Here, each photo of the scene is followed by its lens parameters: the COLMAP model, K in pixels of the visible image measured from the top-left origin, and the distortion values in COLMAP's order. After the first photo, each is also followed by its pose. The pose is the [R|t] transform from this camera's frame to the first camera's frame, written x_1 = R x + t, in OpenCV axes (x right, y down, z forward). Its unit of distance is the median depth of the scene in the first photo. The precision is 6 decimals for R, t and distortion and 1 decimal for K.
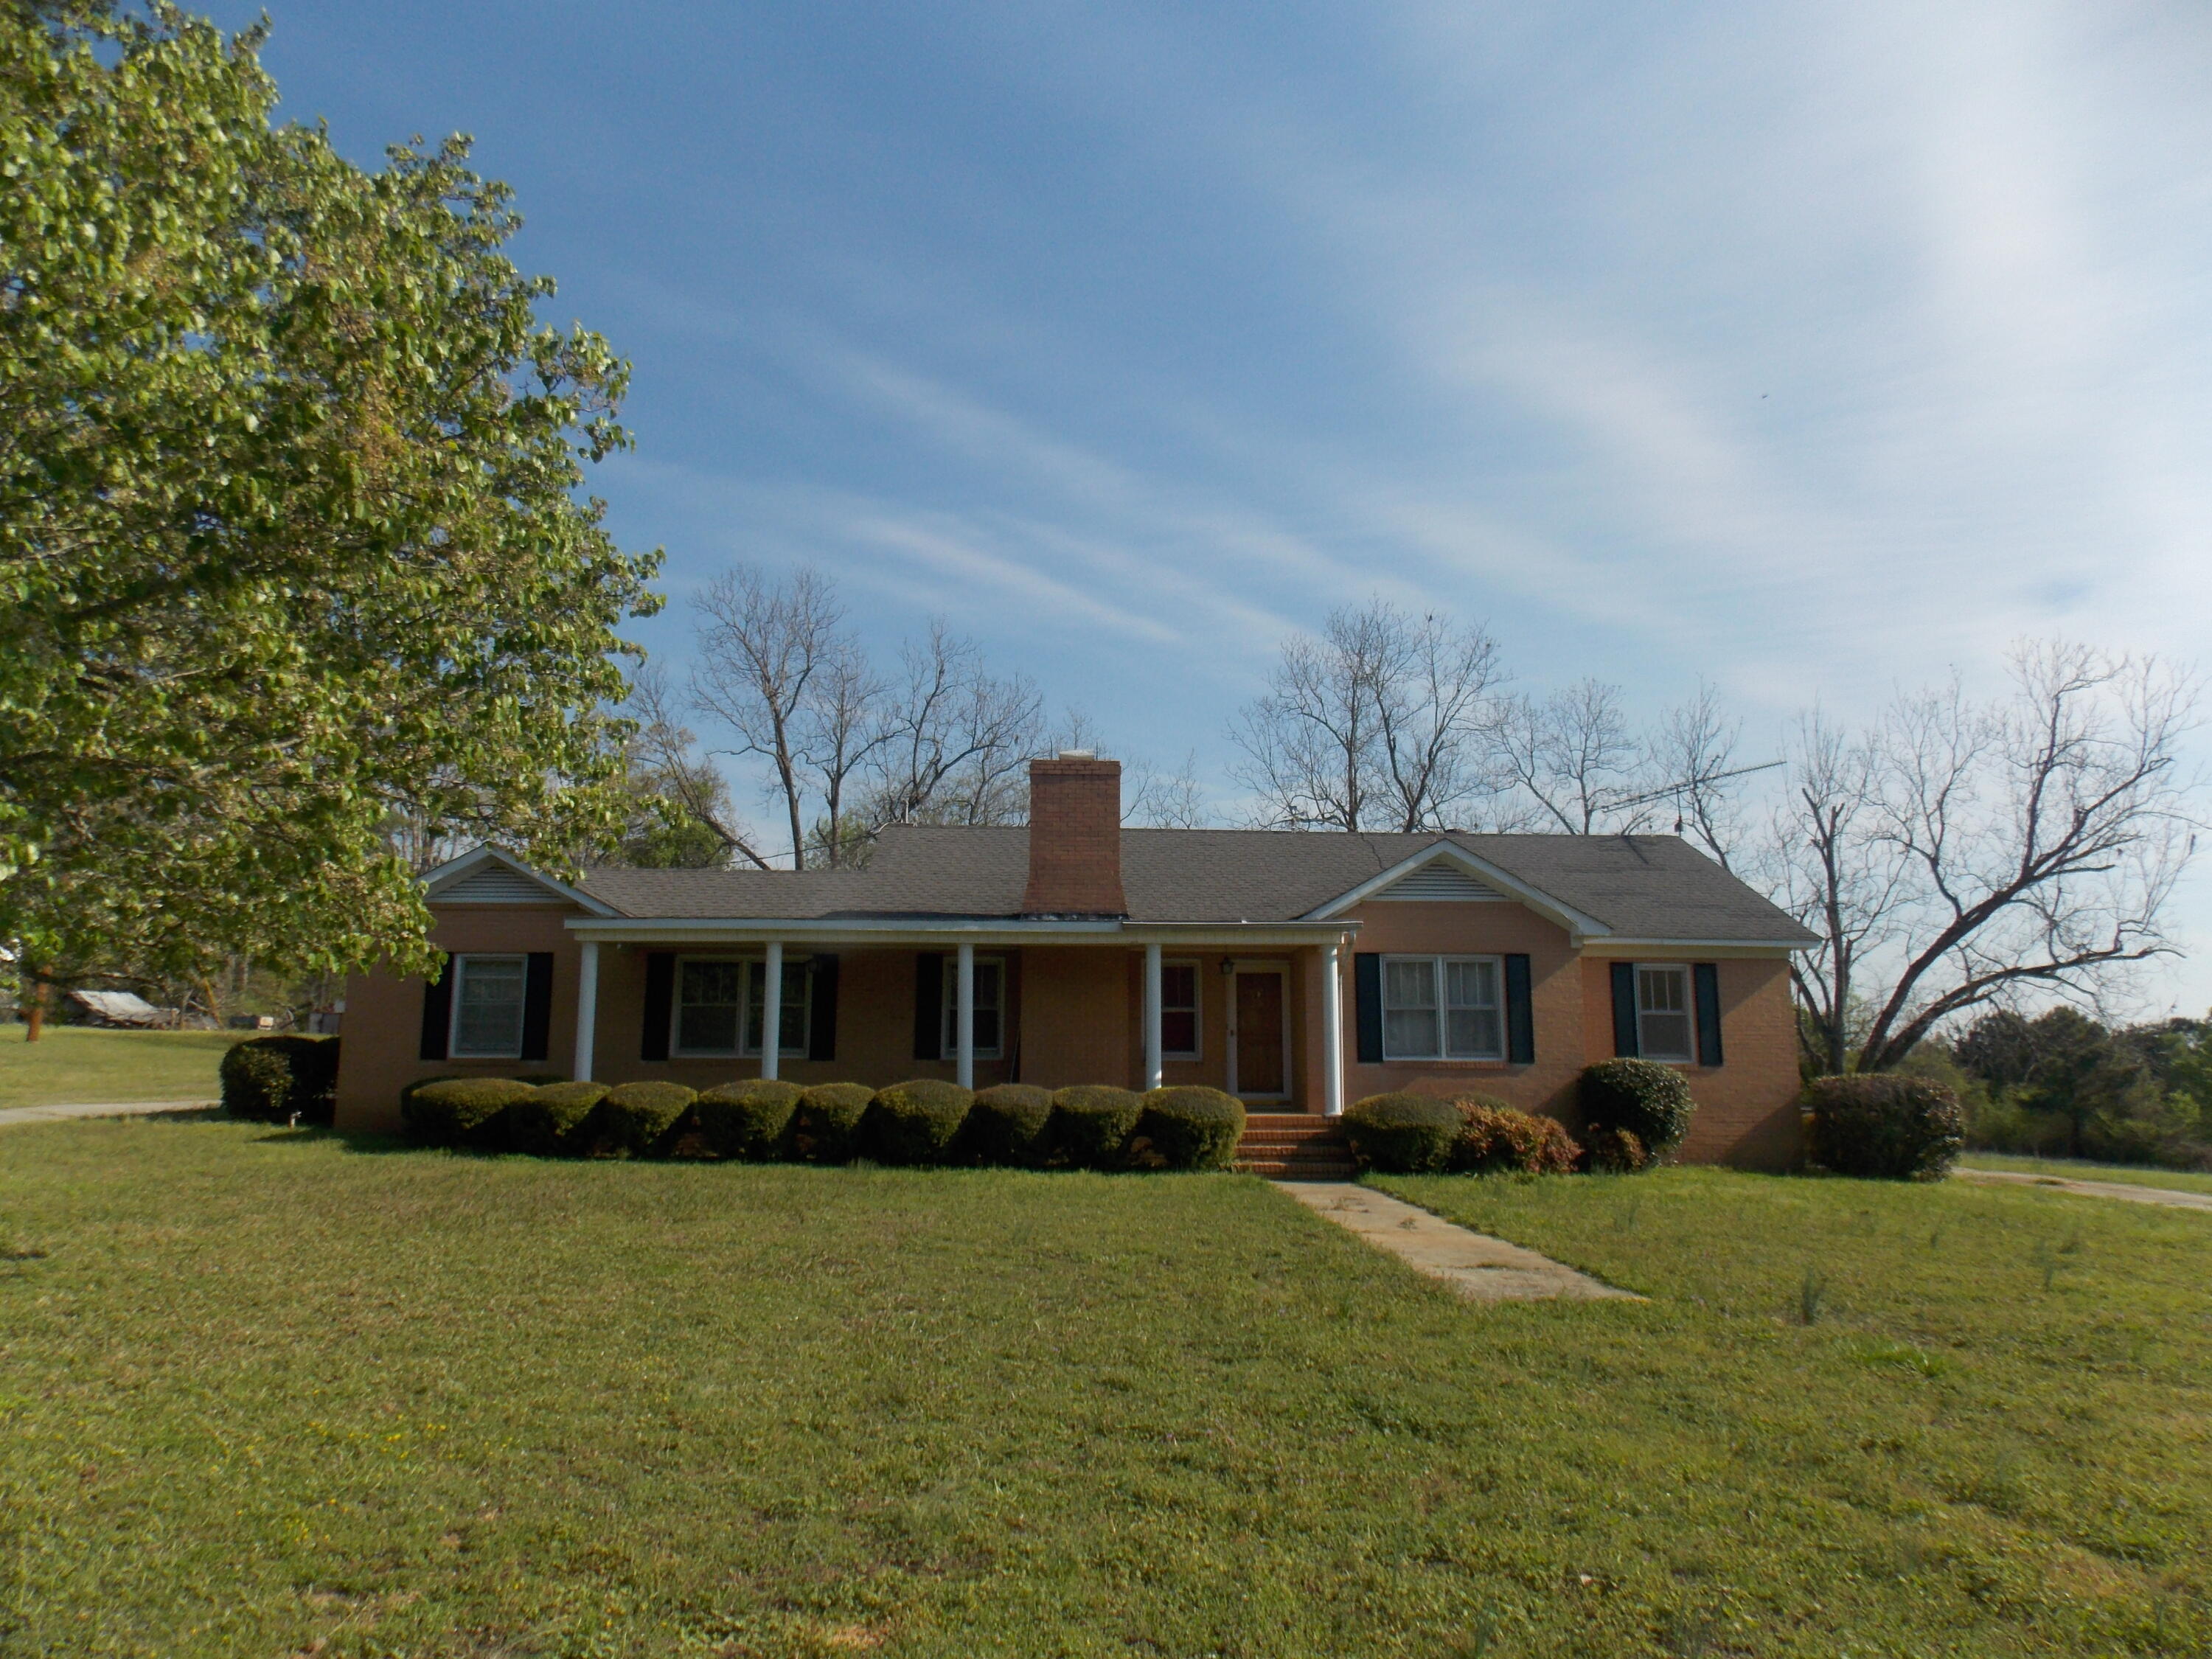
lens RADIAL K [[1462.0, 0, 1125.2], [0, 1462.0, 820.9], [0, 0, 1]] dist [0.004271, -0.001051]
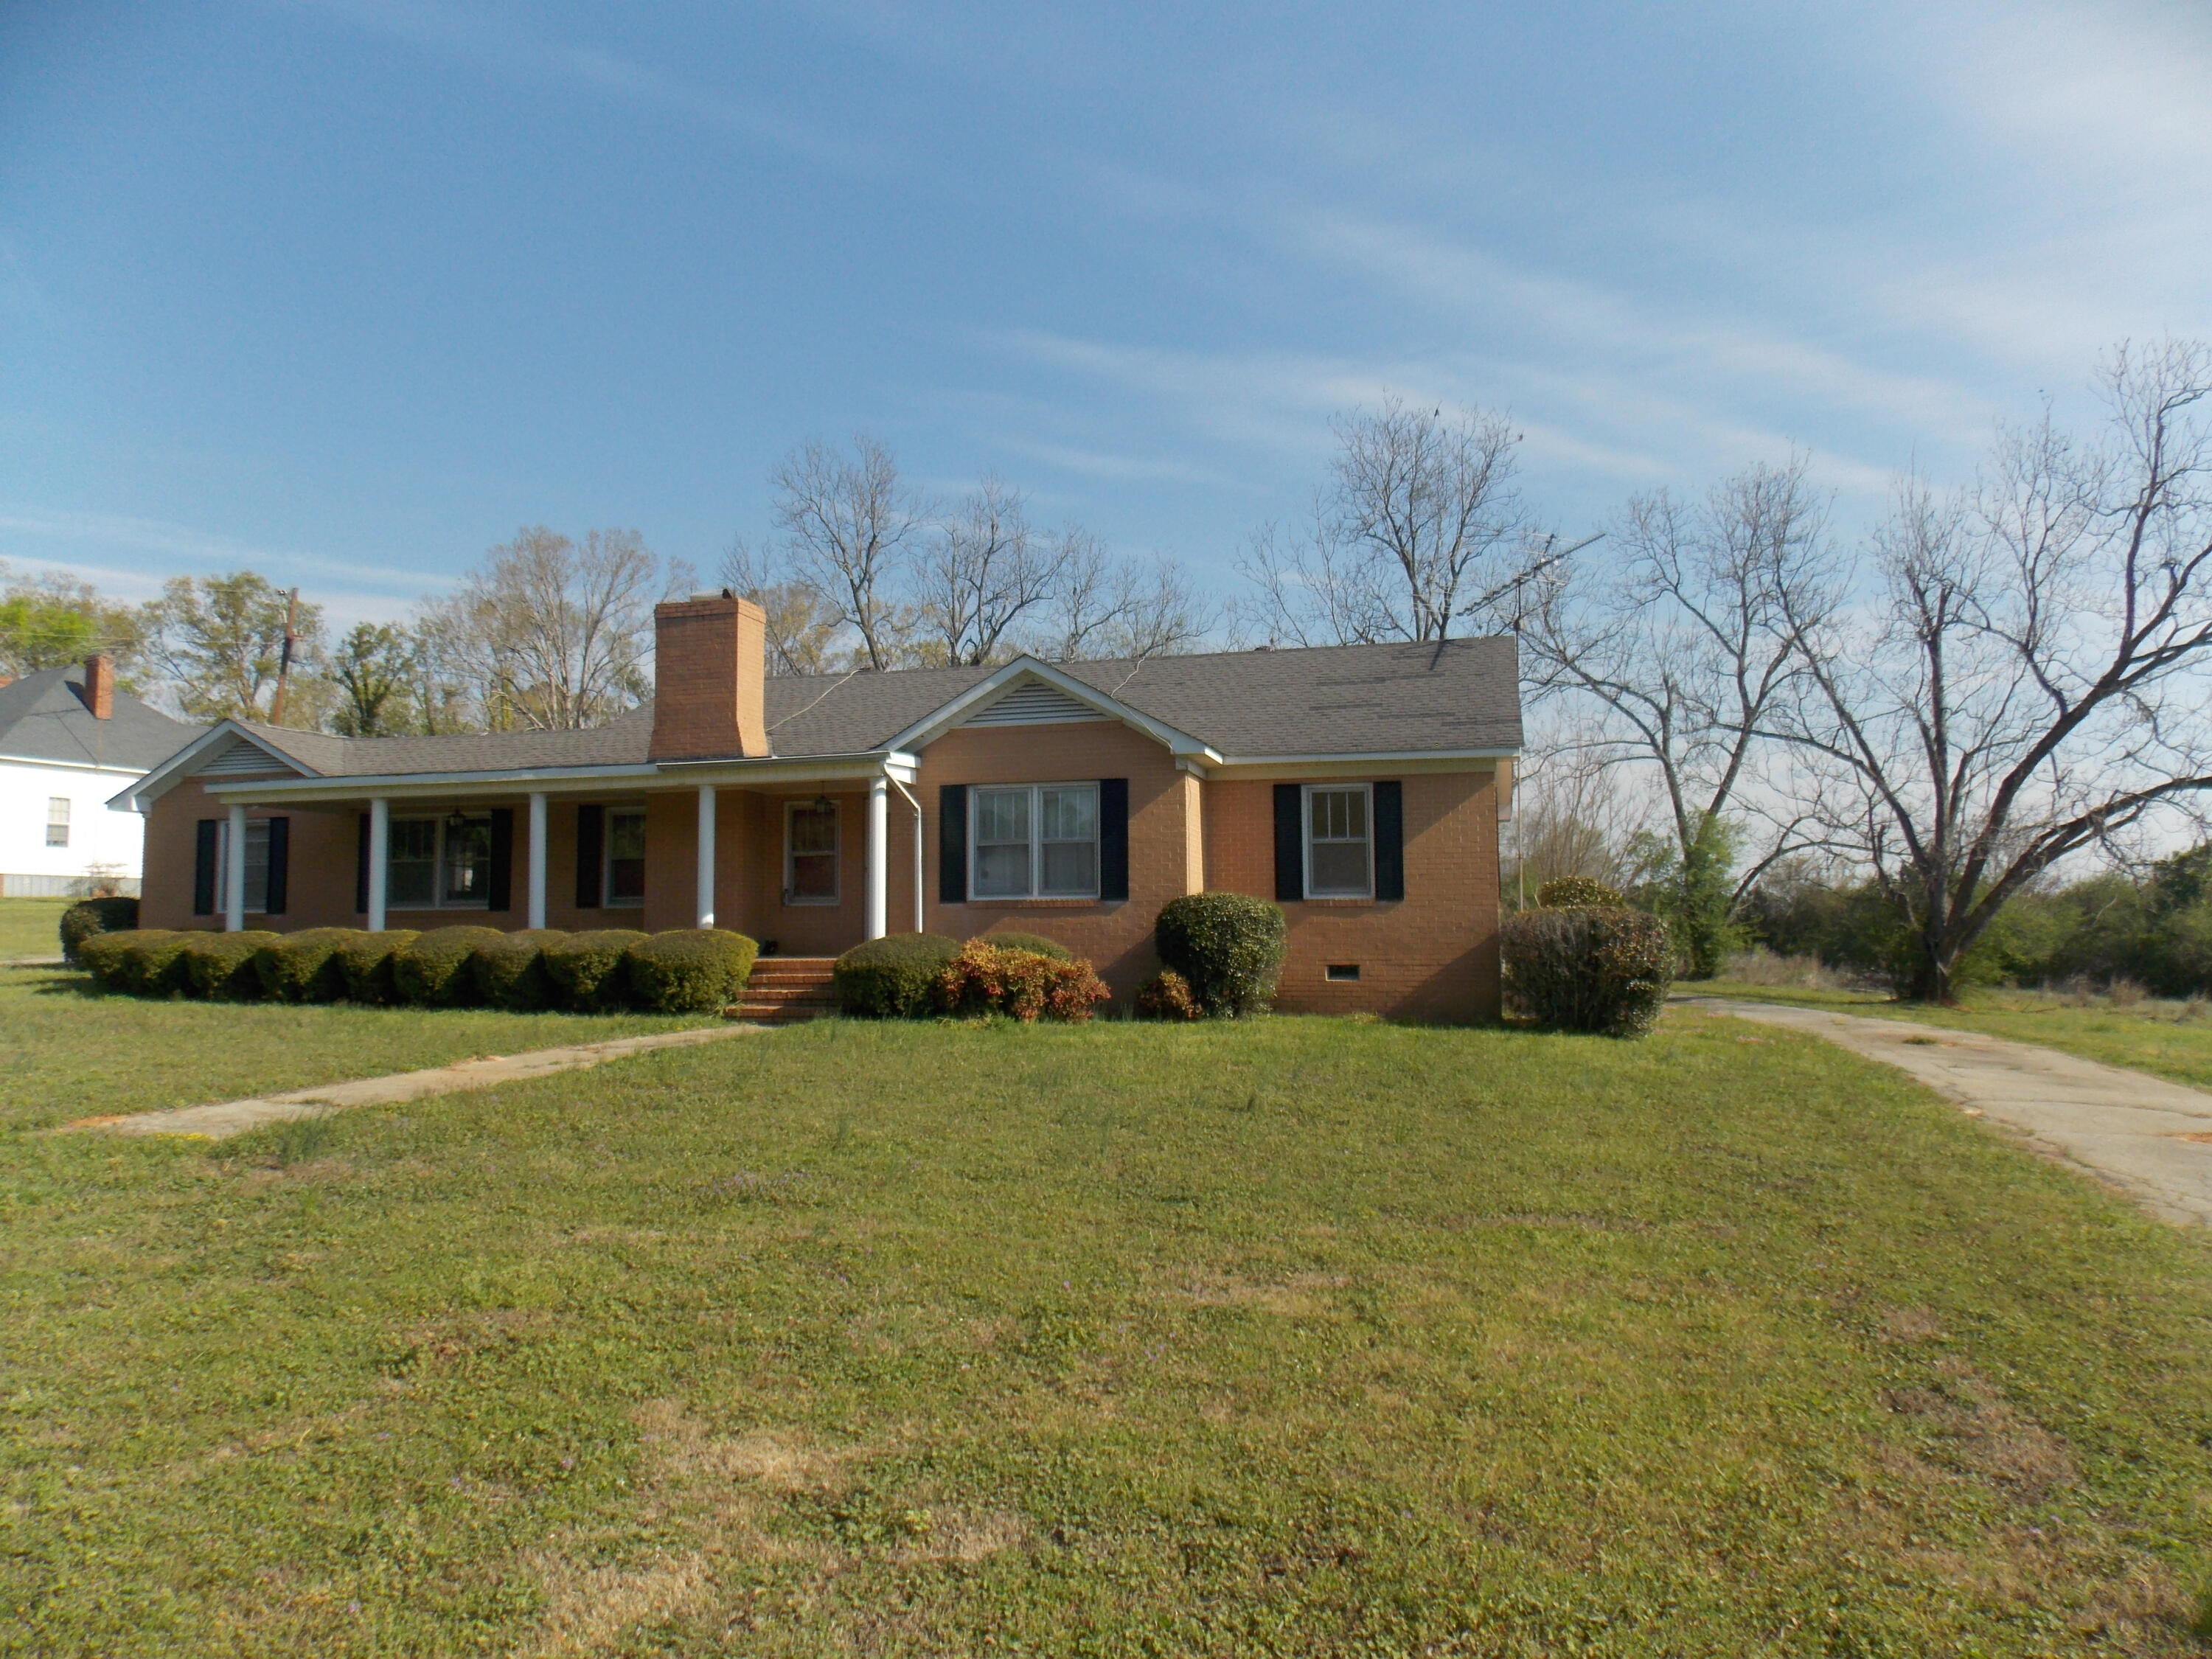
lens RADIAL K [[1462.0, 0, 1111.1], [0, 1462.0, 817.9], [0, 0, 1]] dist [0.004271, -0.001051]
pose [[0.952598, -0.036047, -0.302089, 0.537591], [0.062564, 0.994944, 0.078566, 0.044588], [0.297729, -0.093742, 0.950037, 0.151547]]
